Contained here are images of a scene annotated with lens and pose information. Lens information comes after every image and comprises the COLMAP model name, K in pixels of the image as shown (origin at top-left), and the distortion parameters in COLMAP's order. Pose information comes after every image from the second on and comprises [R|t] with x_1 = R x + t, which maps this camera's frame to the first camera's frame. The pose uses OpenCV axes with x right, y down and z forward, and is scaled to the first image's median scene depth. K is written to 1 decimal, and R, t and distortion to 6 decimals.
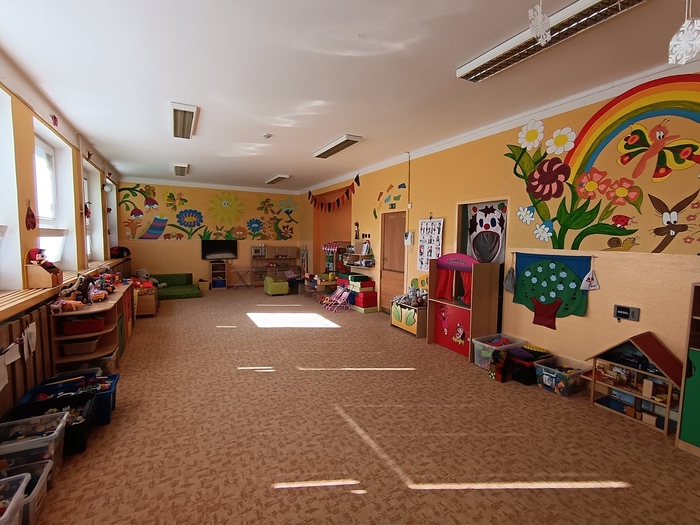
lens RADIAL K [[329.4, 0, 345.6], [0, 329.4, 263.8], [0, 0, 1]] dist [0.000236, 0.000933]
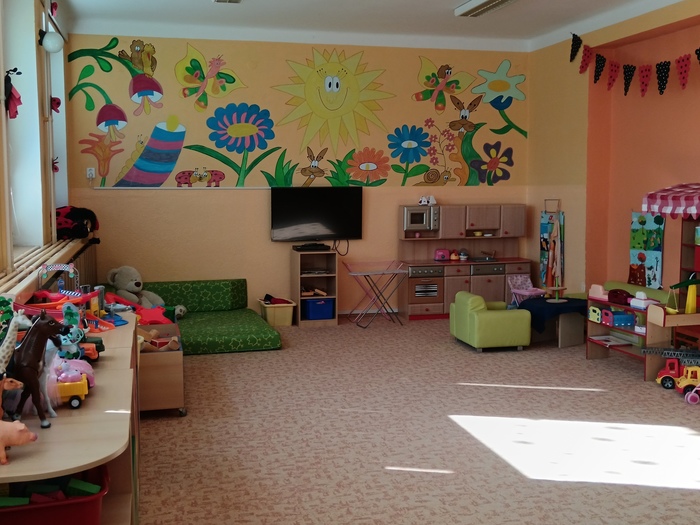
lens RADIAL K [[795.9, 0, 351.8], [0, 795.9, 261.2], [0, 0, 1]] dist [0.006154, 0.000000]
pose [[0.973920, 0.006425, -0.226799, -0.154673], [-0.002721, 0.999858, 0.016637, -0.005903], [0.226873, -0.015586, 0.973800, 0.171949]]
